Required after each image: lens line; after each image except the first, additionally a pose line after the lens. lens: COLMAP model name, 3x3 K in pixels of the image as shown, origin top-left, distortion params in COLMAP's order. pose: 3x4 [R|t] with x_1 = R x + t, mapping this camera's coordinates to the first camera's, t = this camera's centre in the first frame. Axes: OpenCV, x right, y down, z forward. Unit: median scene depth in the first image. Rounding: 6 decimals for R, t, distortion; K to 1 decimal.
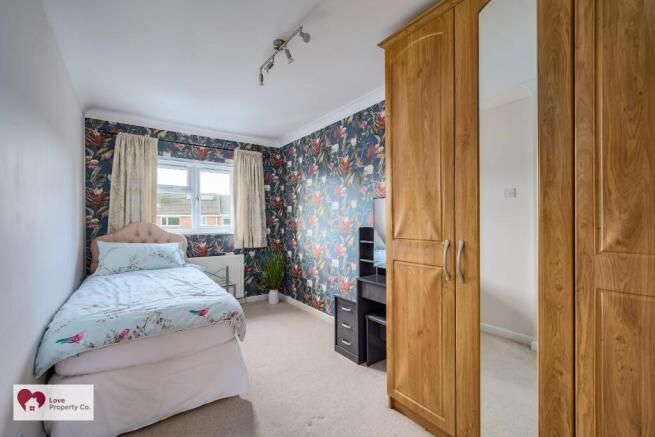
lens RADIAL K [[285.0, 0, 327.5], [0, 285.0, 218.5], [0, 0, 1]] dist [-0.009597, -0.000256]
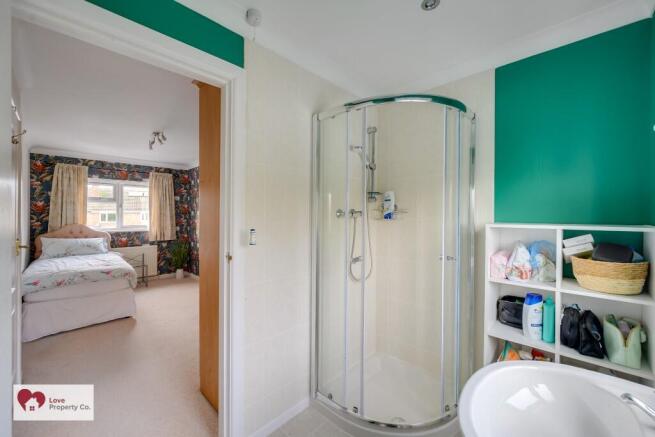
lens RADIAL K [[266.8, 0, 330.3], [0, 266.8, 211.5], [0, 0, 1]] dist [-0.002663, -0.000191]
pose [[0.984643, 0.001131, 0.174577, 0.382895], [-0.000321, 0.999989, -0.004672, -0.043757], [-0.174581, 0.004544, 0.984632, -0.553058]]
